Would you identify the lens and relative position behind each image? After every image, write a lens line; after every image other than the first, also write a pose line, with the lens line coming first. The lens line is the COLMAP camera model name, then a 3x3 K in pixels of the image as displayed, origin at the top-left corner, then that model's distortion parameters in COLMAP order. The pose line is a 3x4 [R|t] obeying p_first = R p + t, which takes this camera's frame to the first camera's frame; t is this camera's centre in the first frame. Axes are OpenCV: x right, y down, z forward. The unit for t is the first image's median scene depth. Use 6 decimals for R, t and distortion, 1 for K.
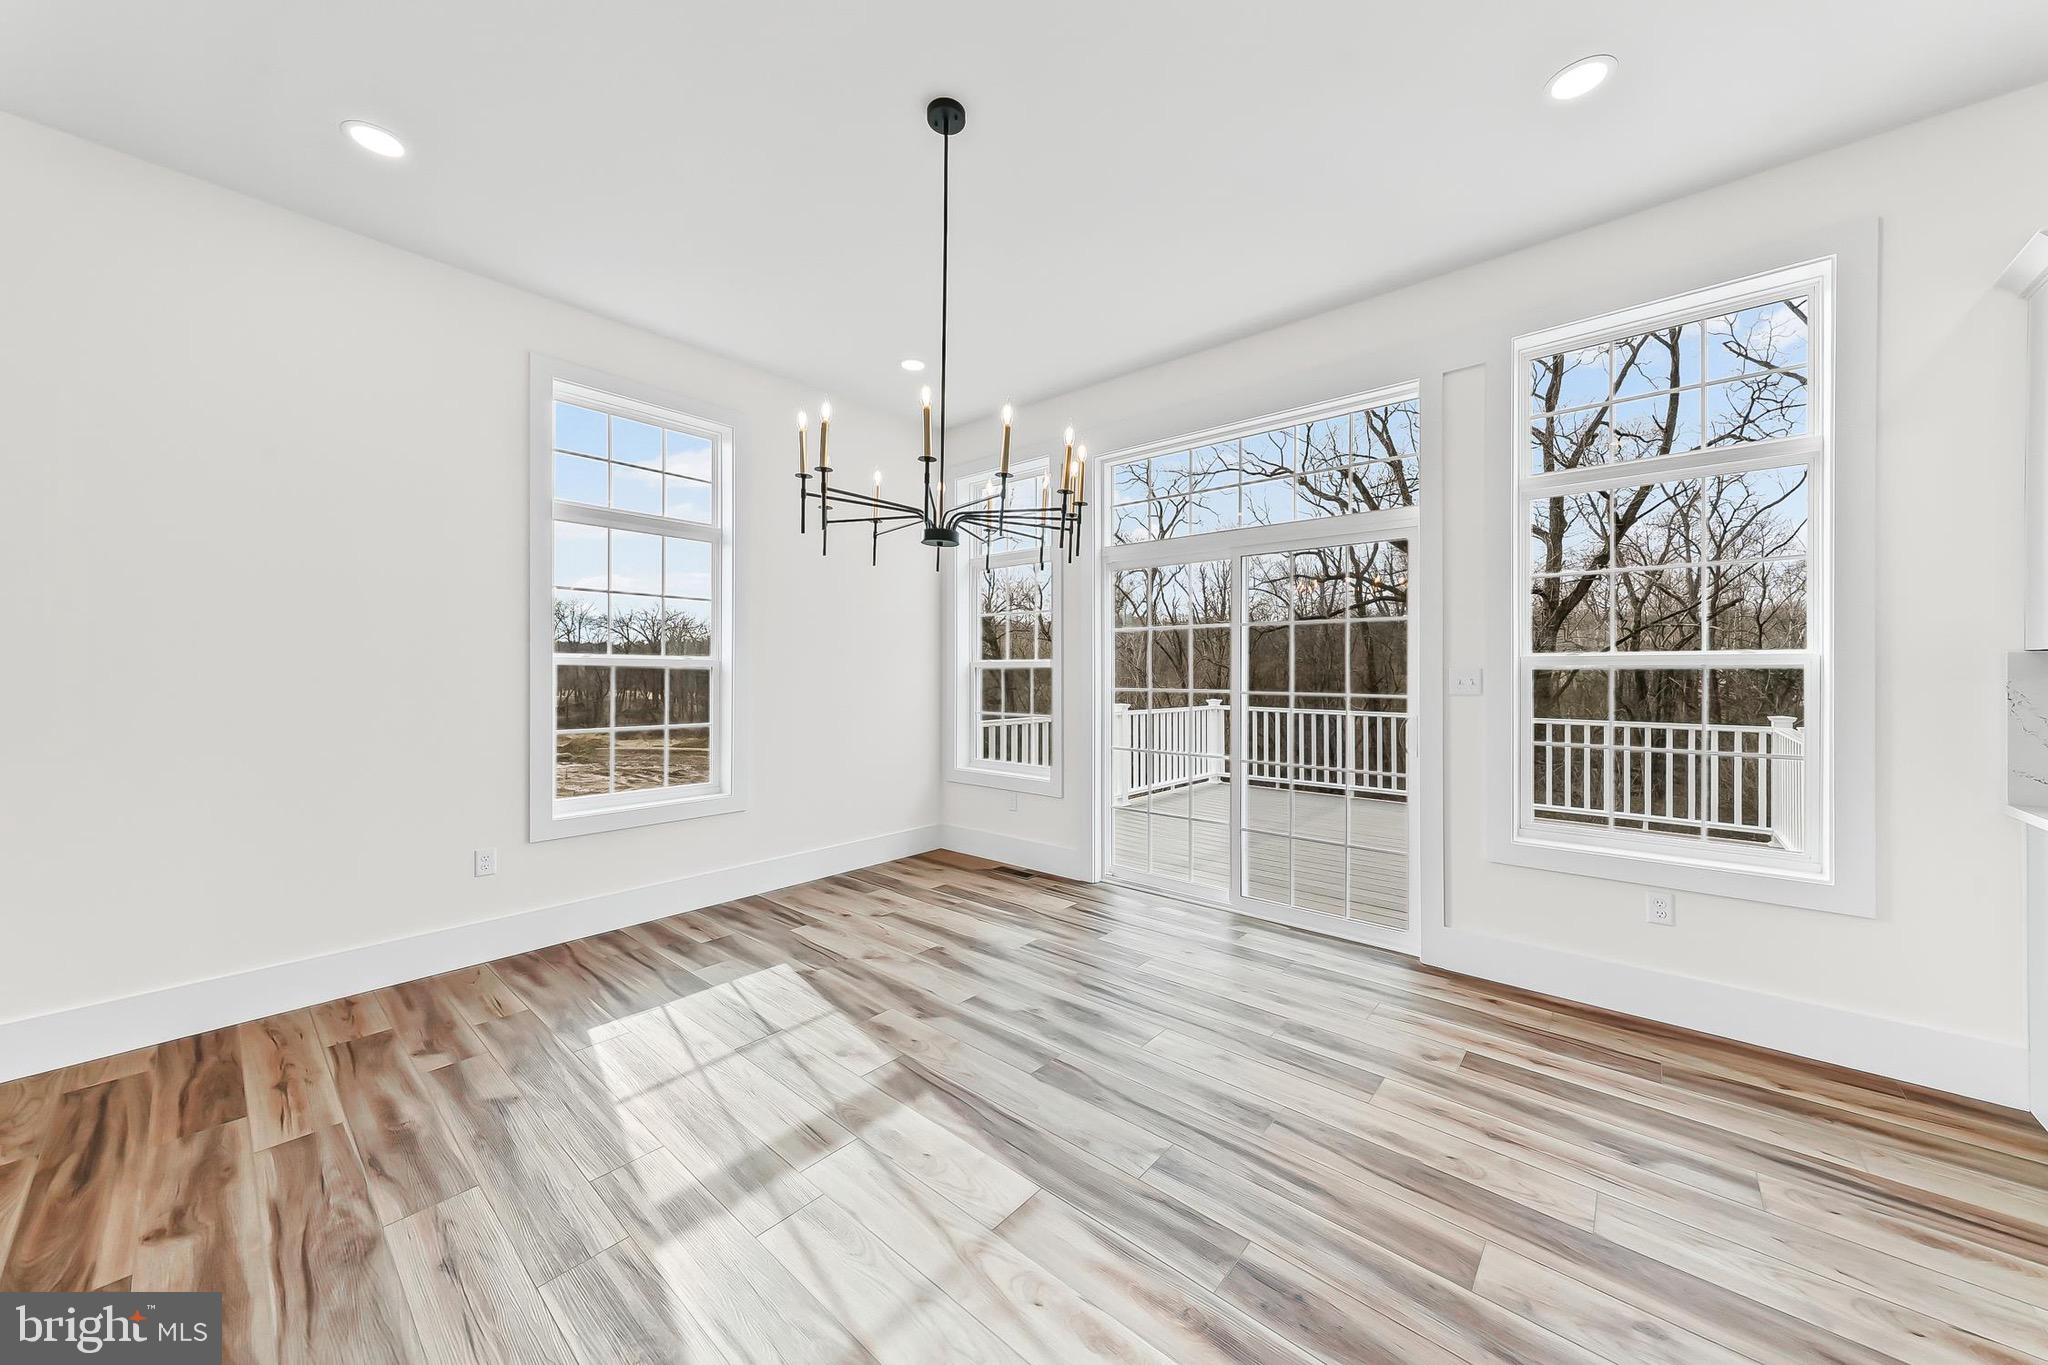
lens RADIAL K [[702.1, 0, 1021.2], [0, 702.1, 669.6], [0, 0, 1]] dist [0.003161, -0.000598]
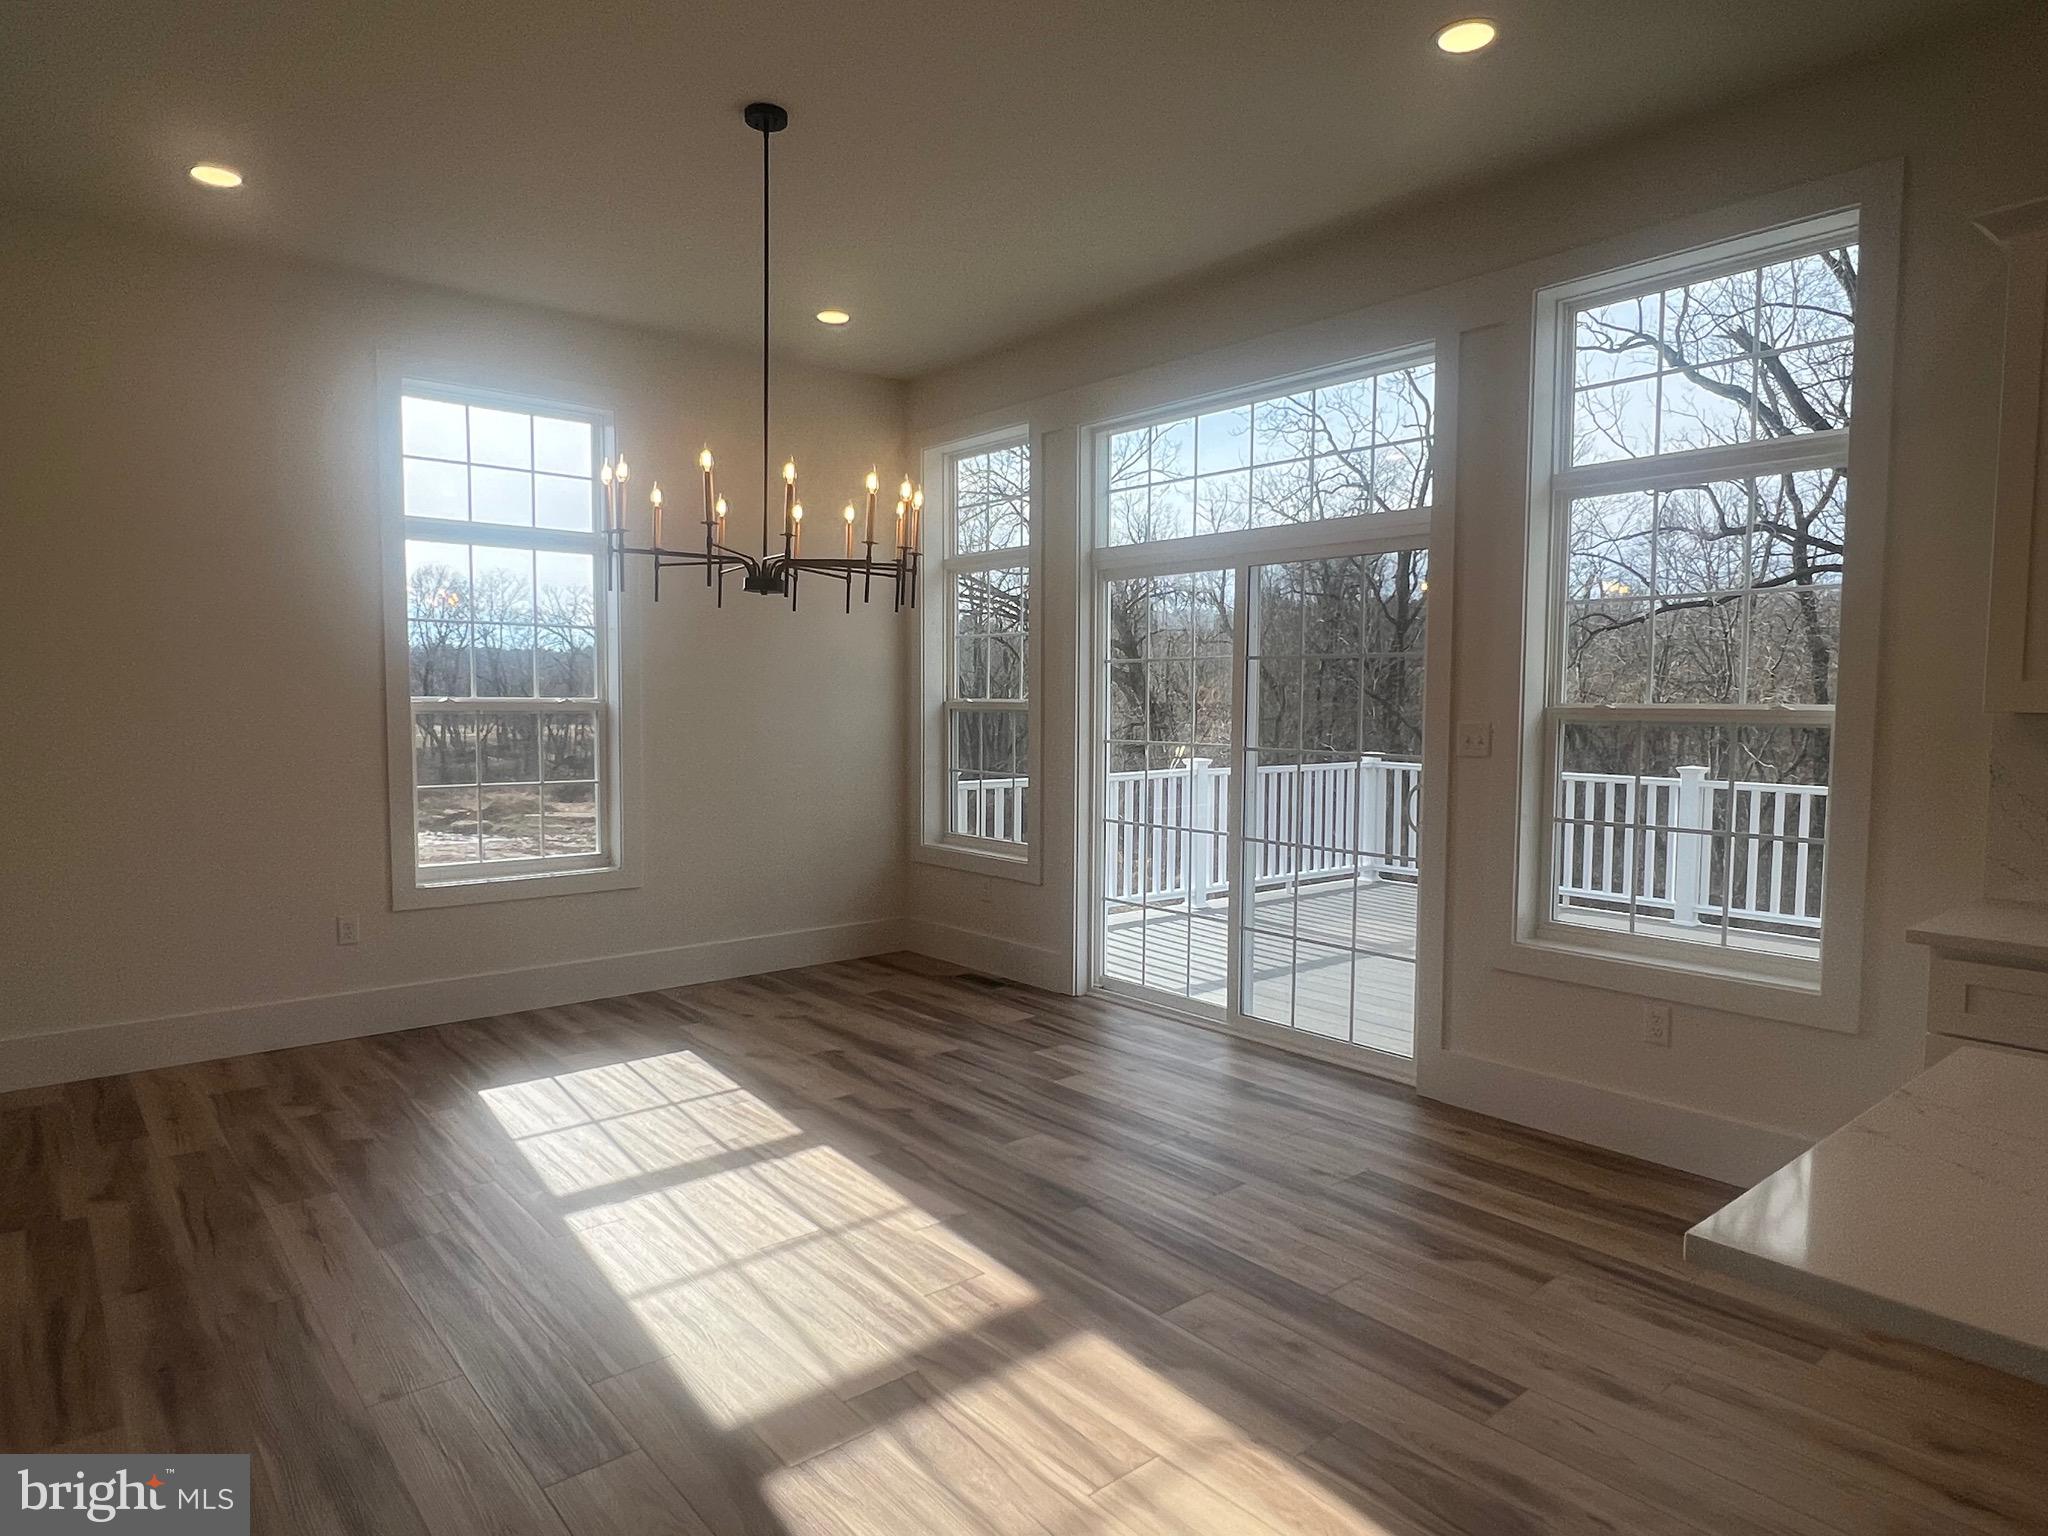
lens RADIAL K [[1219.3, 0, 1023.7], [0, 1219.3, 773.4], [0, 0, 1]] dist [-0.013586, 0.000848]
pose [[0.987069, 0.012630, -0.159795, 0.351787], [-0.001819, 0.997709, 0.067621, -0.033022], [0.160283, -0.066456, 0.984831, -0.392824]]
